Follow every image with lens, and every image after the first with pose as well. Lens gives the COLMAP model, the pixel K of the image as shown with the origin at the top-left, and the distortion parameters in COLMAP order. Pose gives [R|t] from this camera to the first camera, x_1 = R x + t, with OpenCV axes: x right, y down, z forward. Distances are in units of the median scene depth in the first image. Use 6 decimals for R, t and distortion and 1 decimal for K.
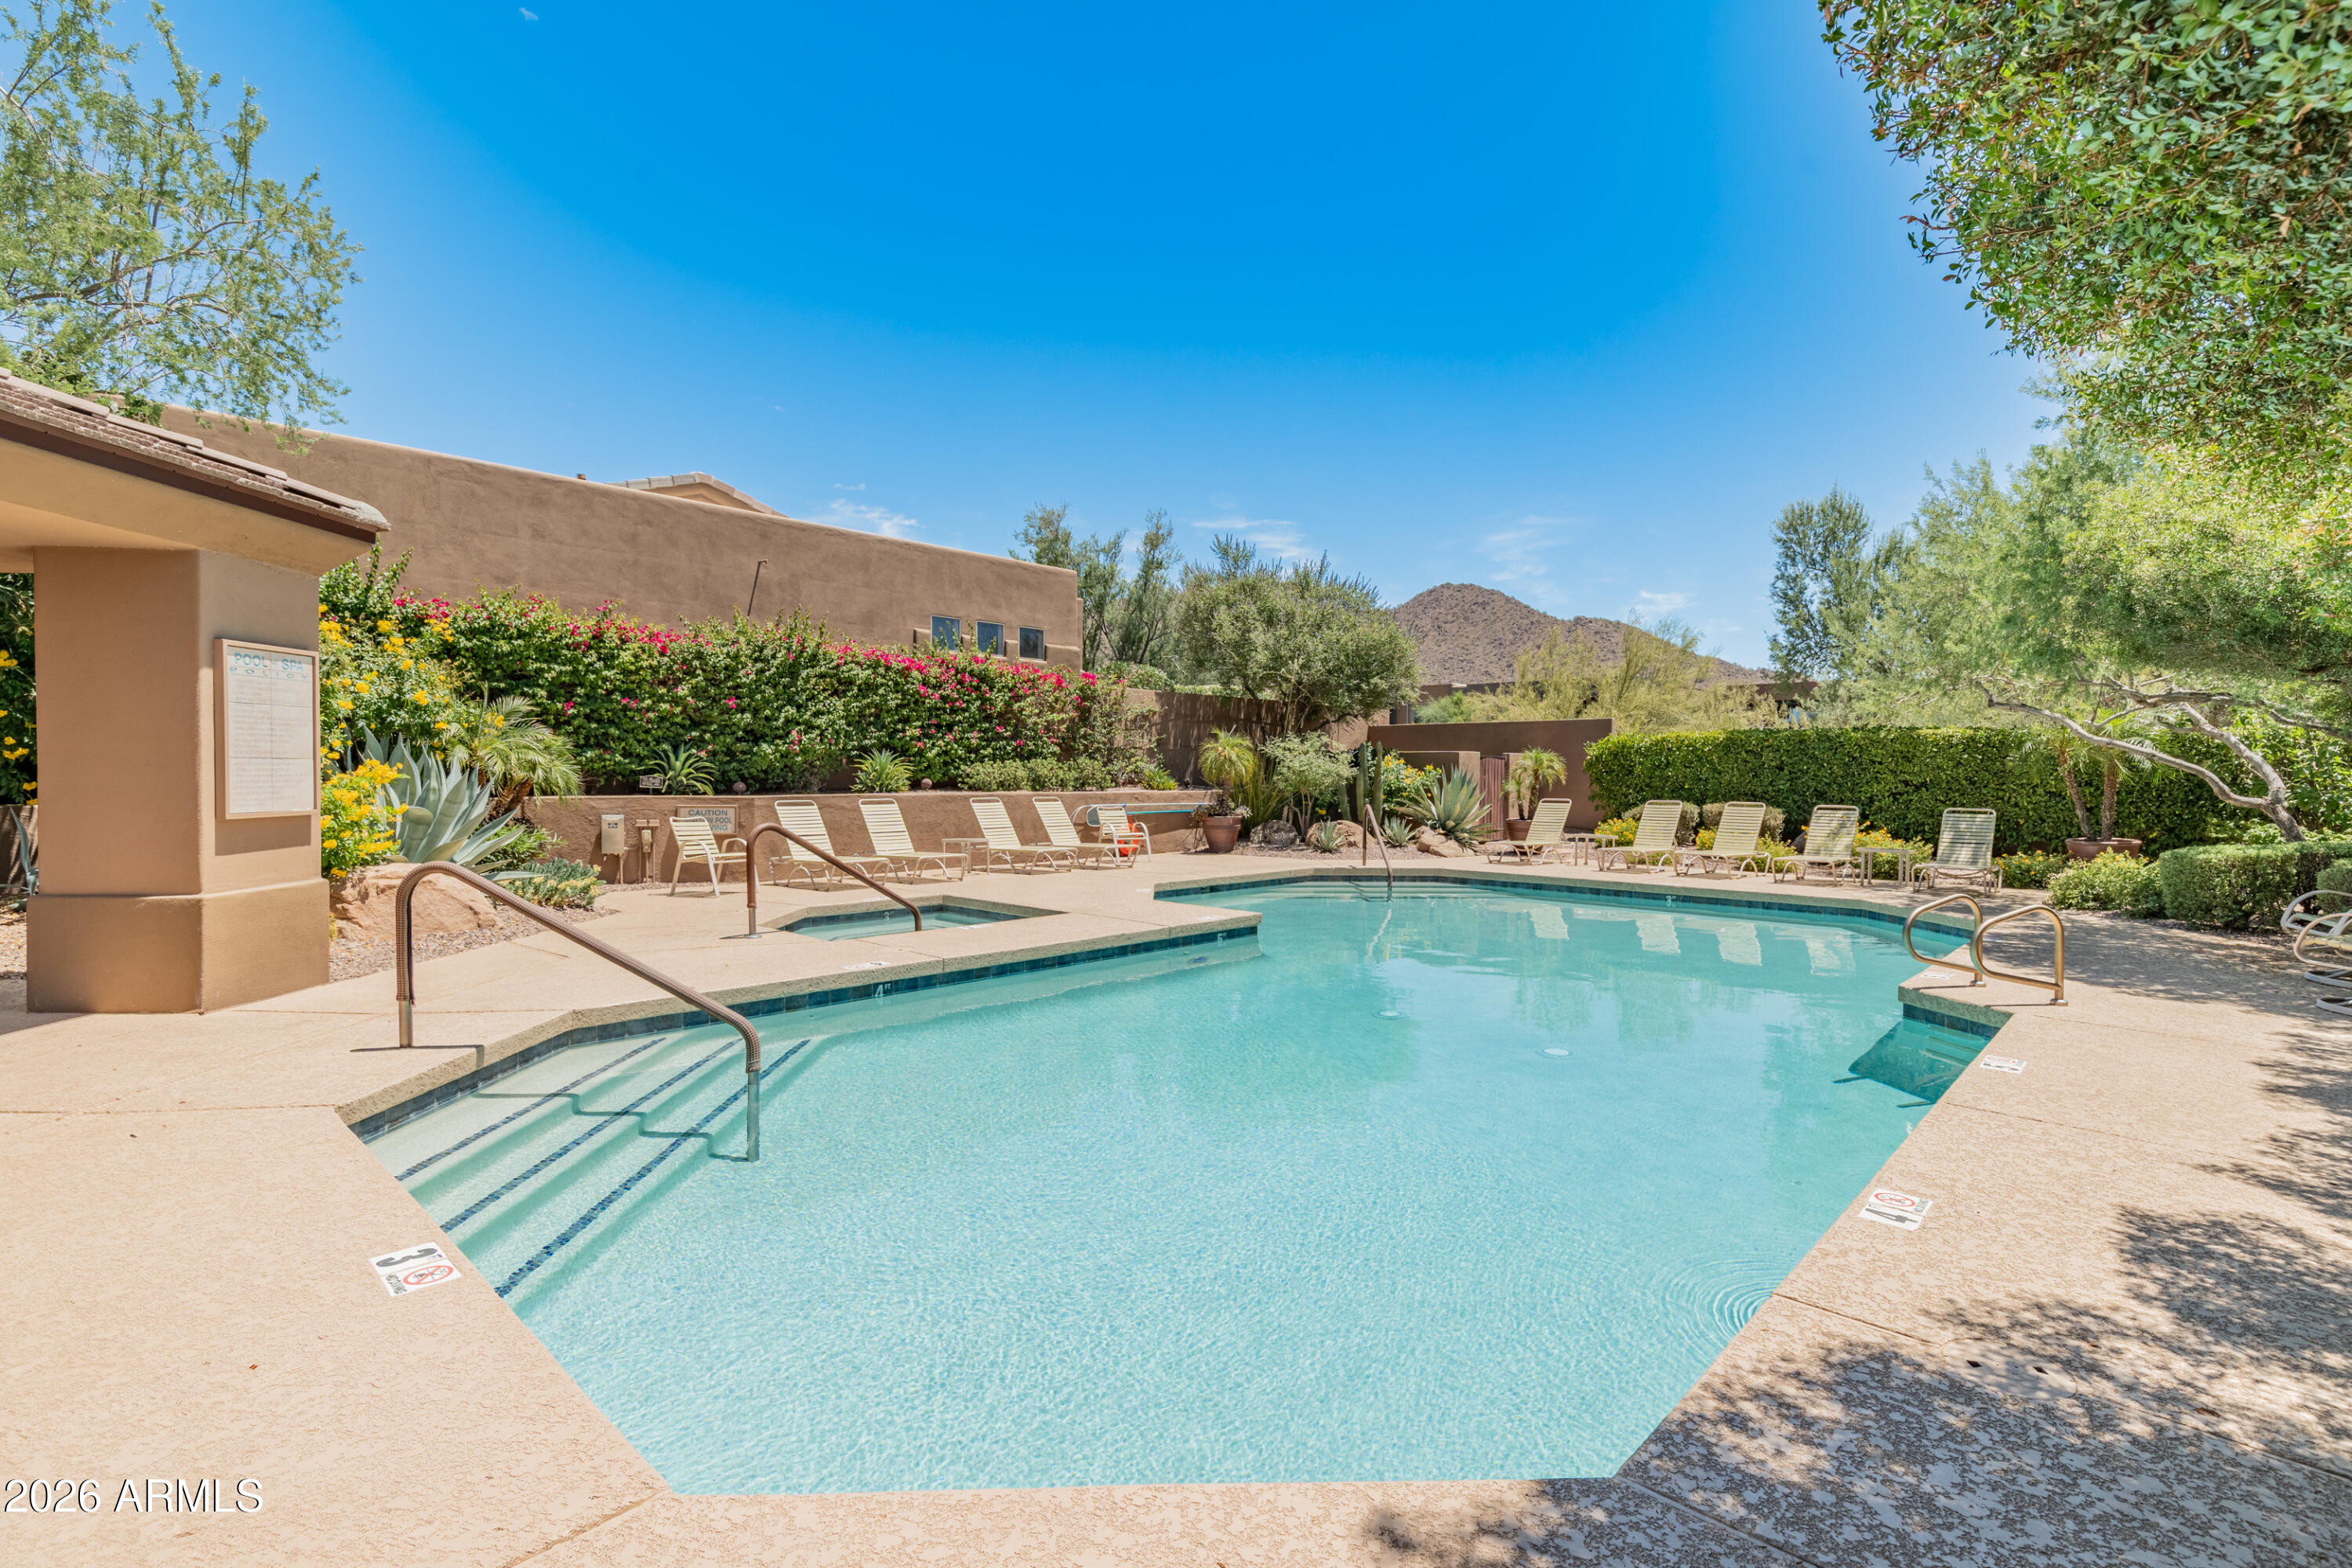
lens RADIAL K [[1110.5, 0, 1180.0], [0, 1110.5, 785.5], [0, 0, 1]] dist [0.001024, 0.000064]
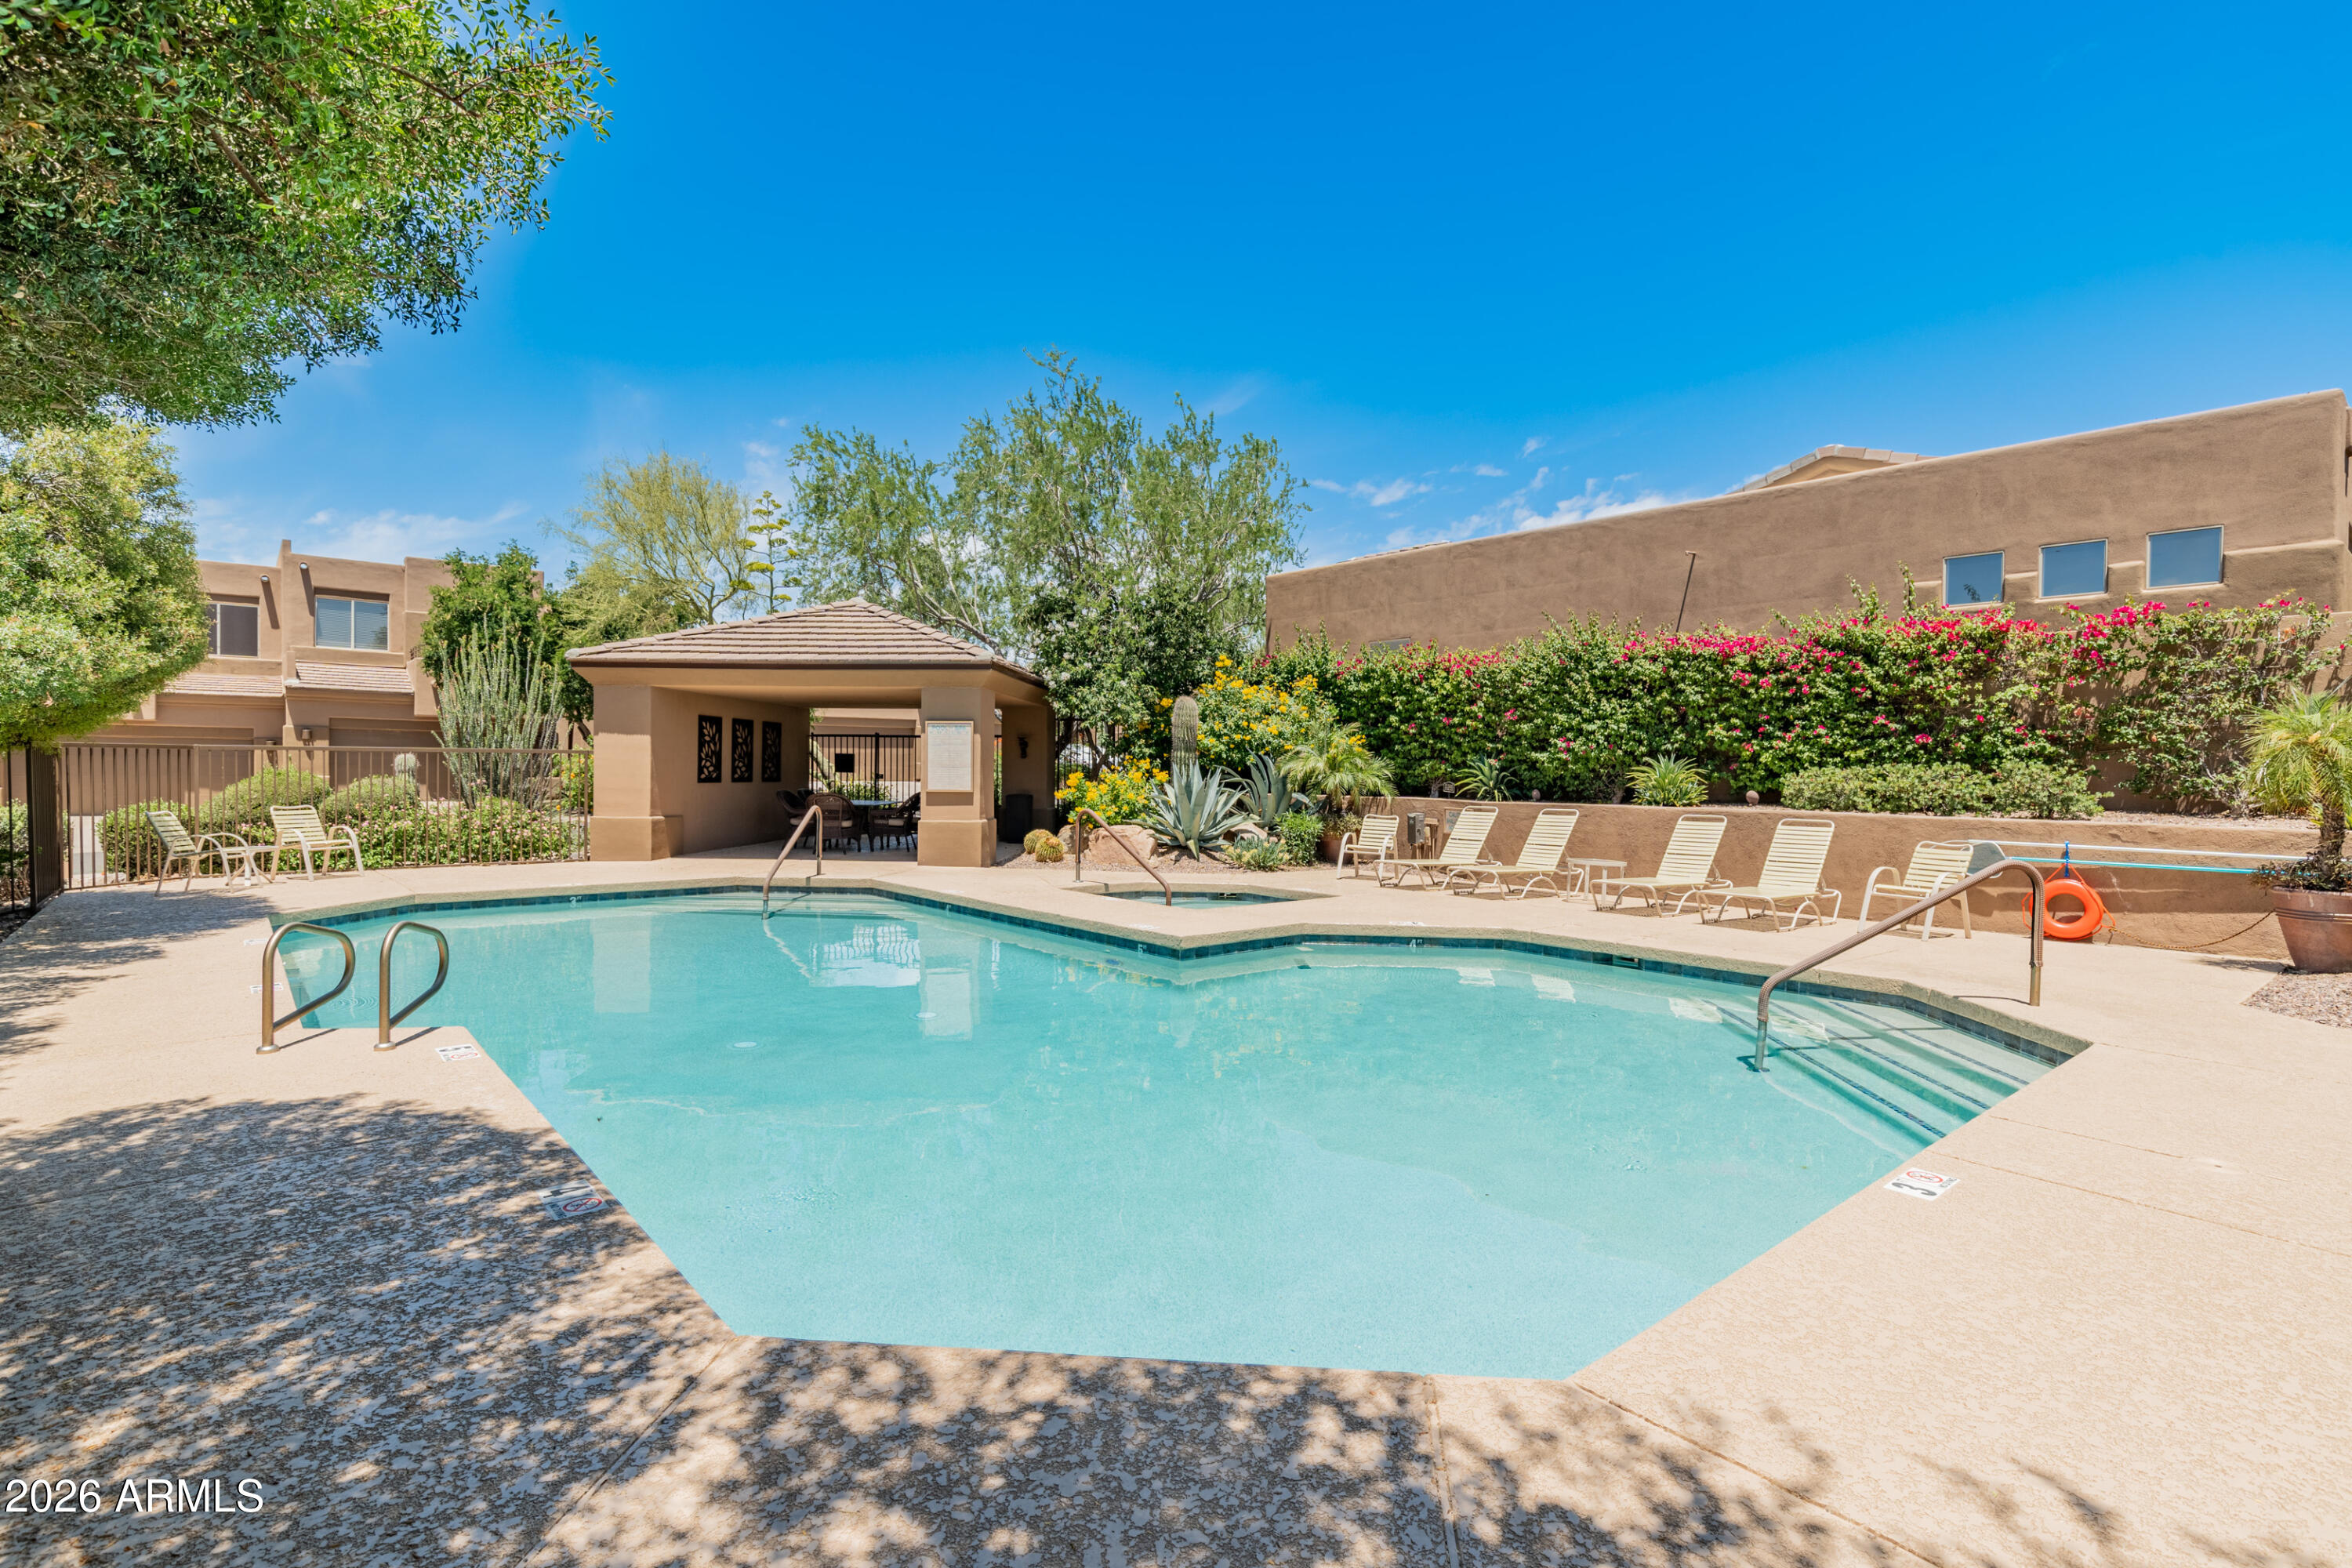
lens RADIAL K [[1110.6, 0, 1181.0], [0, 1110.6, 782.8], [0, 0, 1]] dist [0.001244, 0.000121]
pose [[-0.109073, 0.002368, -0.994031, 0.624200], [-0.024300, 0.999692, 0.005047, -0.006239], [0.993737, 0.024706, -0.108982, 0.731217]]
